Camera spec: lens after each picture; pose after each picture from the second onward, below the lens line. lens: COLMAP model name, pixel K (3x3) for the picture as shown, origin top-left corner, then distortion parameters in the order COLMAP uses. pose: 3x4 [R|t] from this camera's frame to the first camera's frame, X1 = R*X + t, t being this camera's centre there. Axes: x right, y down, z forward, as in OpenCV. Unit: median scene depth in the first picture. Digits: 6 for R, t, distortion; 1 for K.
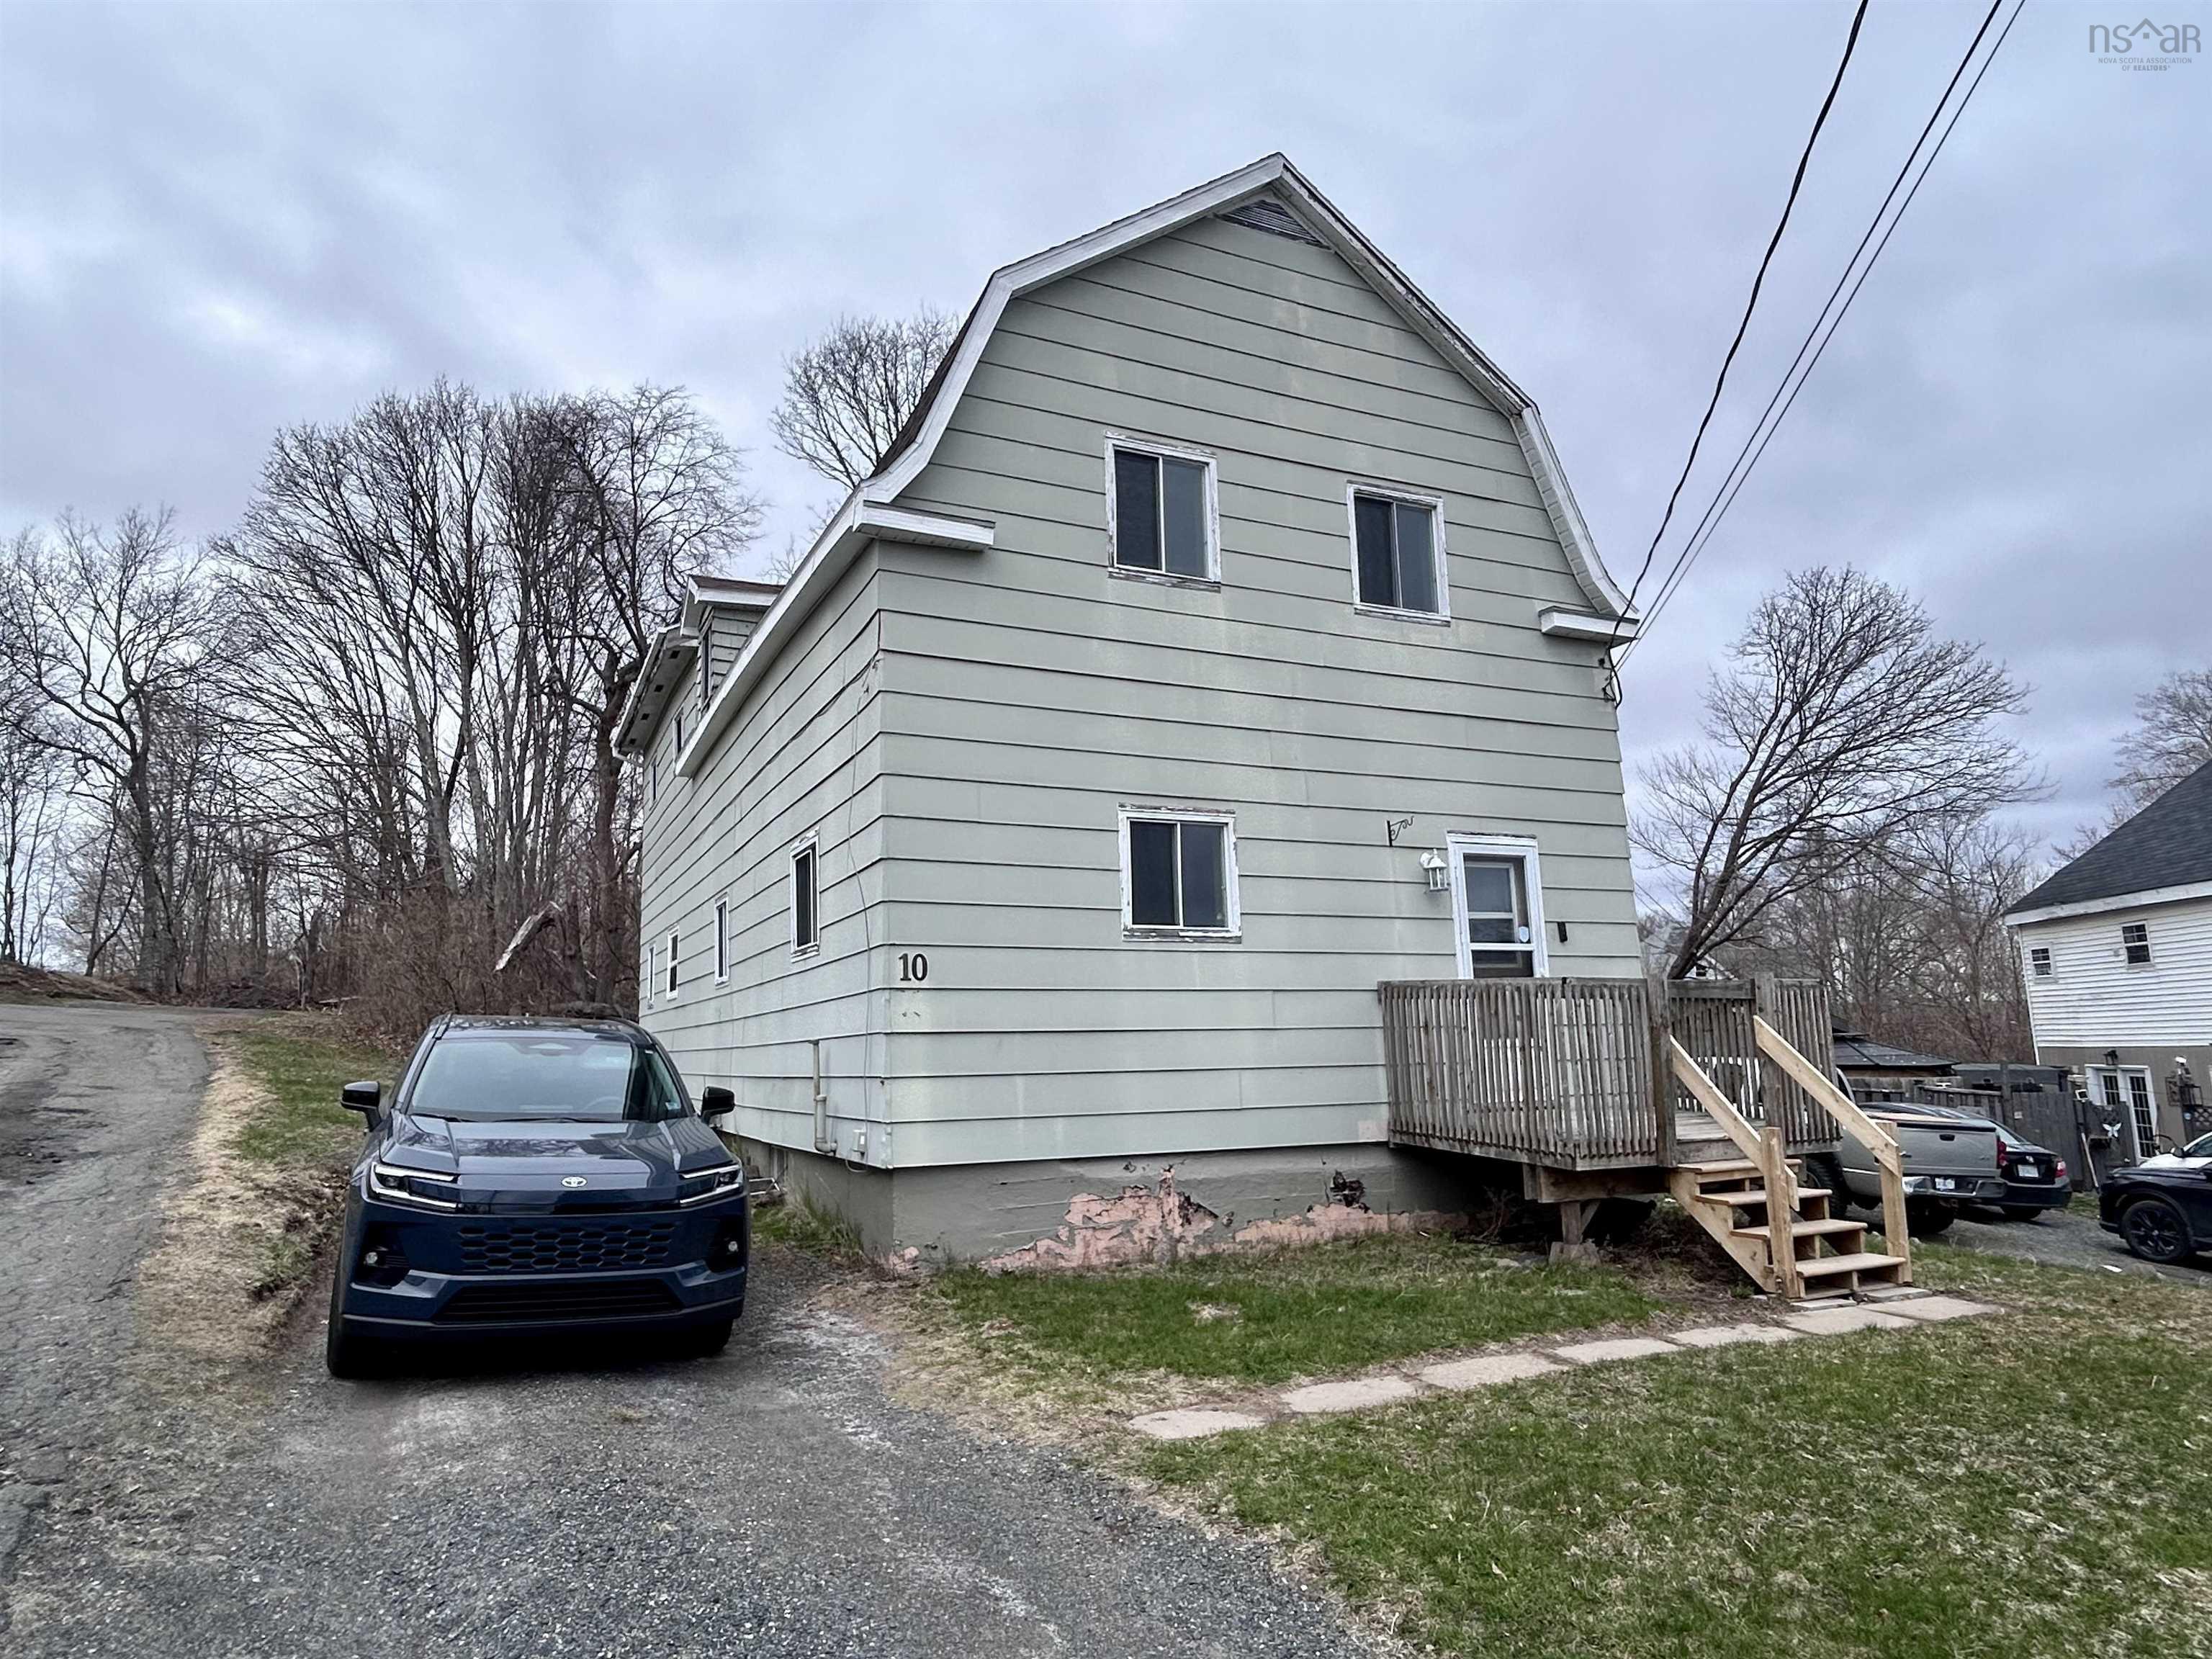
lens RADIAL K [[1346.6, 0, 1106.0], [0, 1346.6, 829.5], [0, 0, 1]] dist [0.000526, -0.000118]
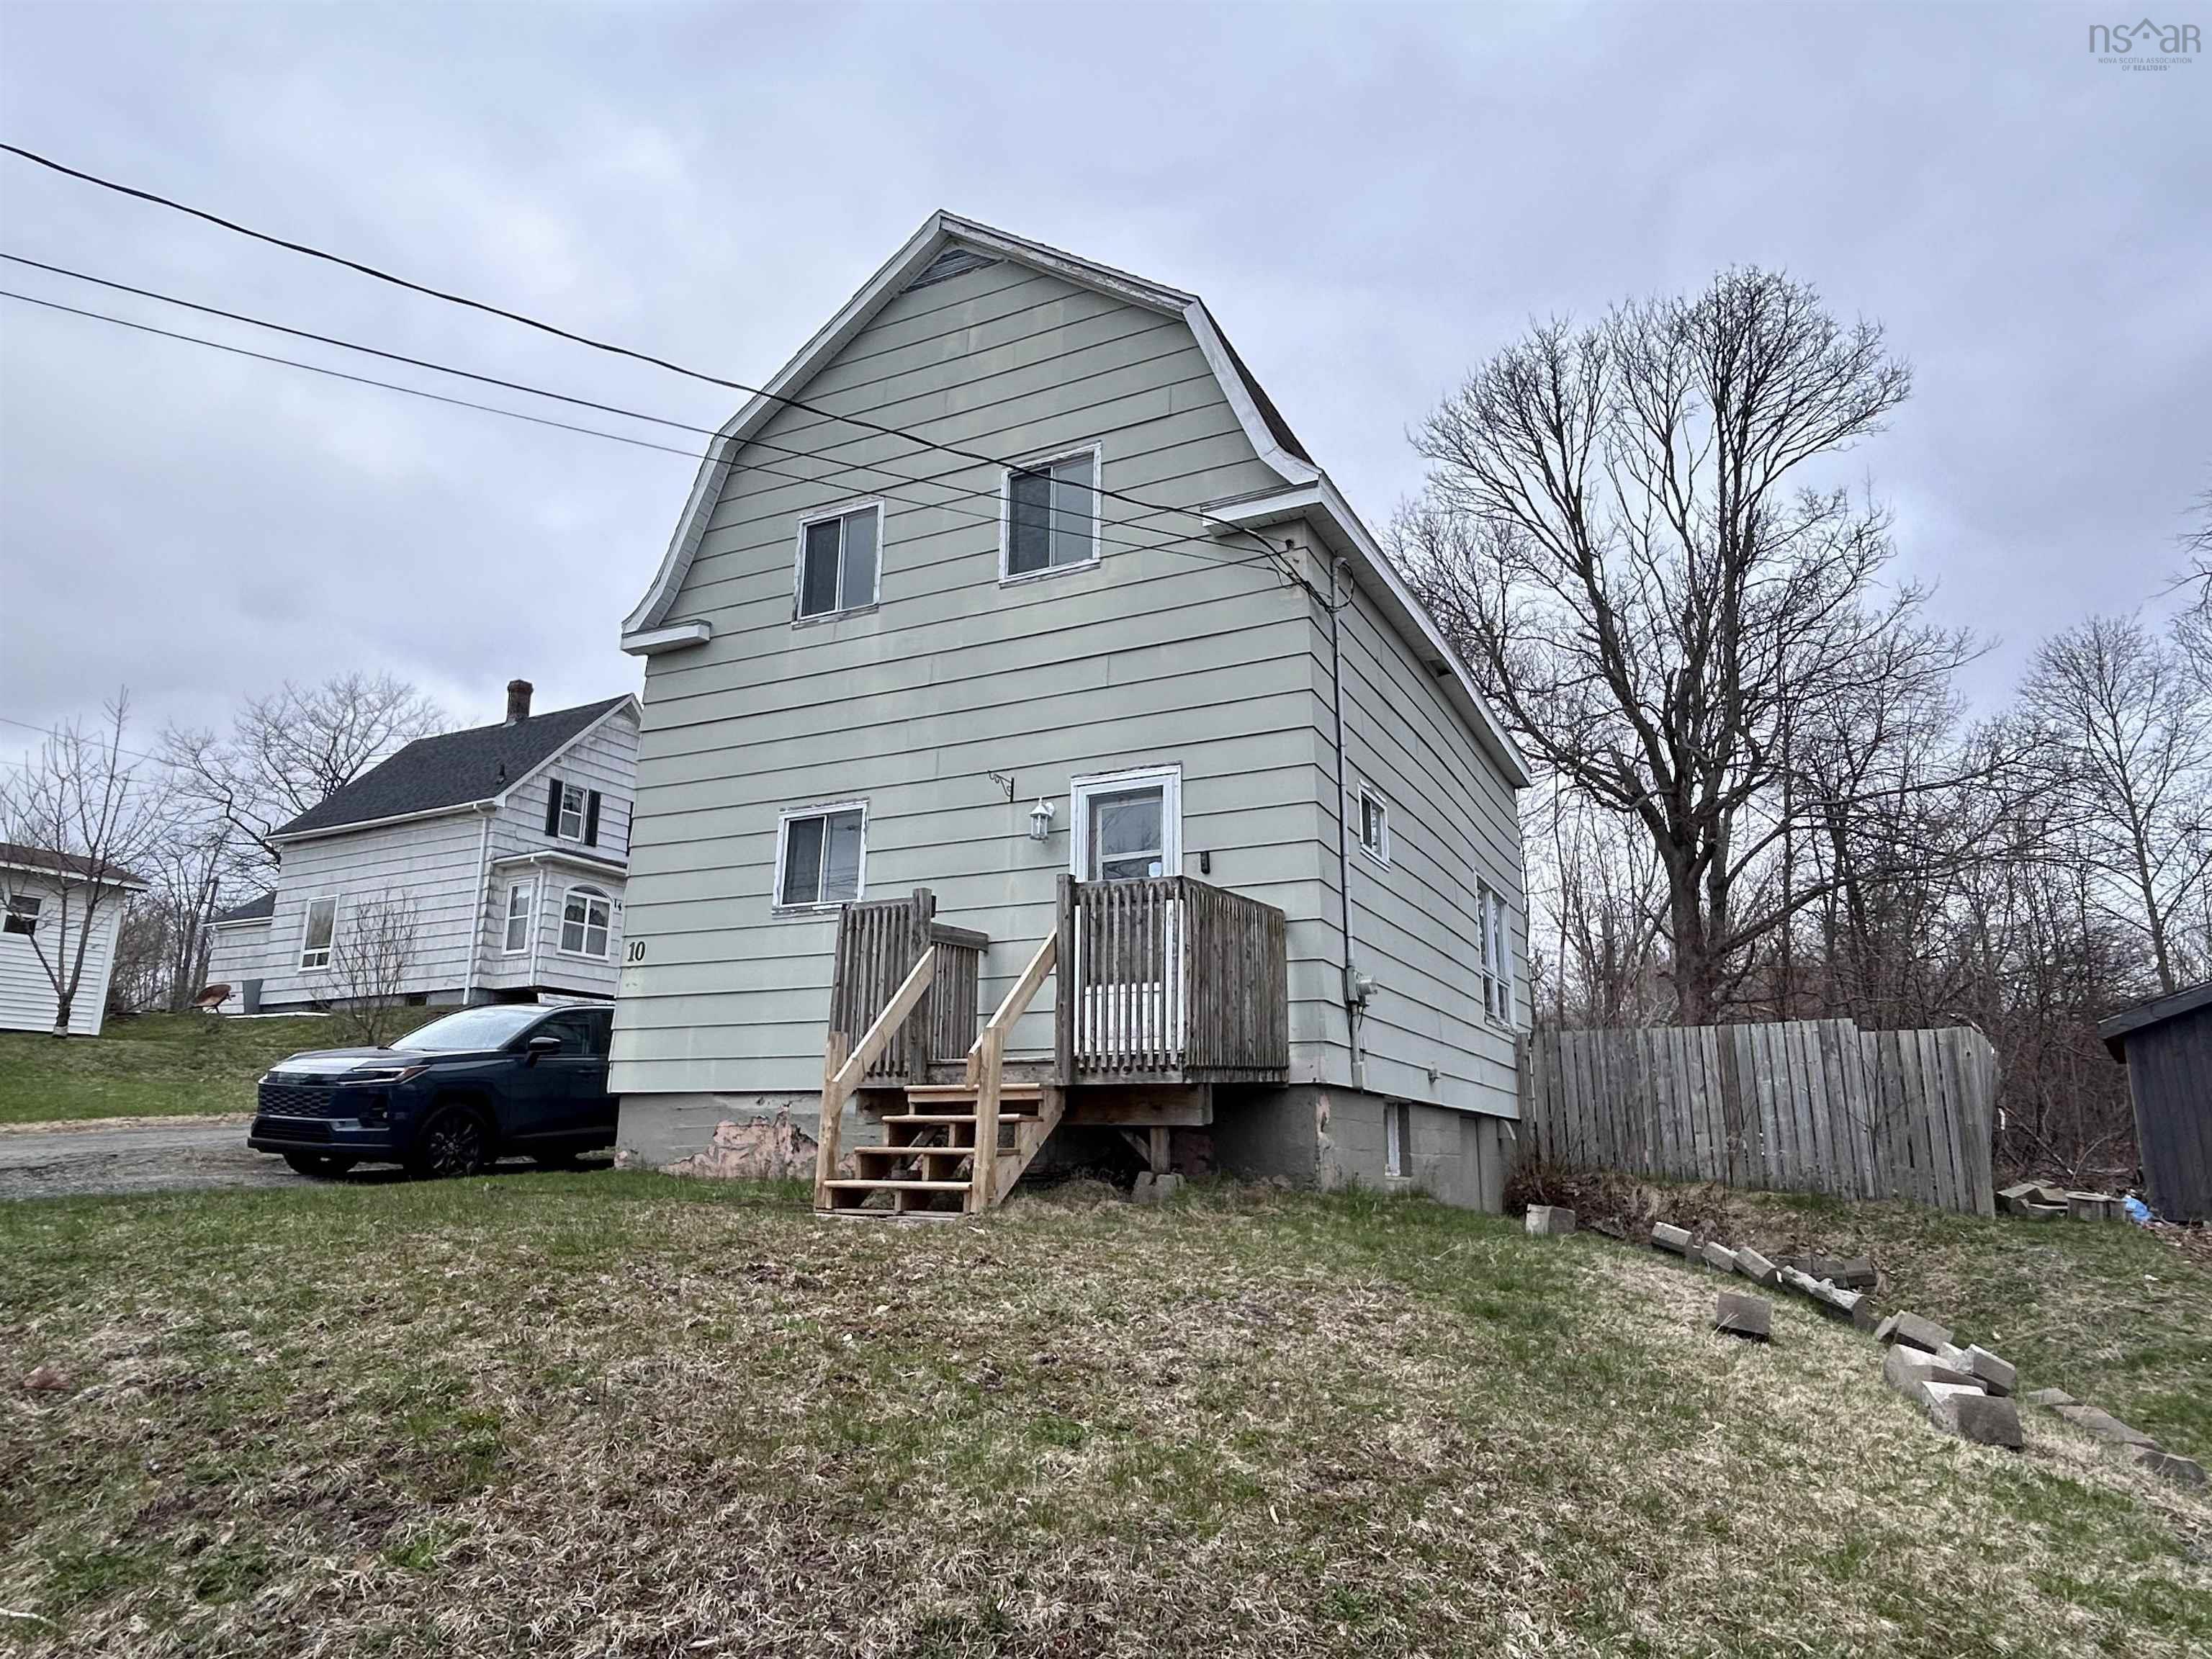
lens RADIAL K [[1346.6, 0, 1106.0], [0, 1346.6, 829.5], [0, 0, 1]] dist [0.000526, -0.000118]
pose [[0.617677, -0.159108, -0.770168, 1.089218], [0.105240, 0.987235, -0.119549, 0.170153], [0.779358, -0.007210, 0.626537, 0.438955]]
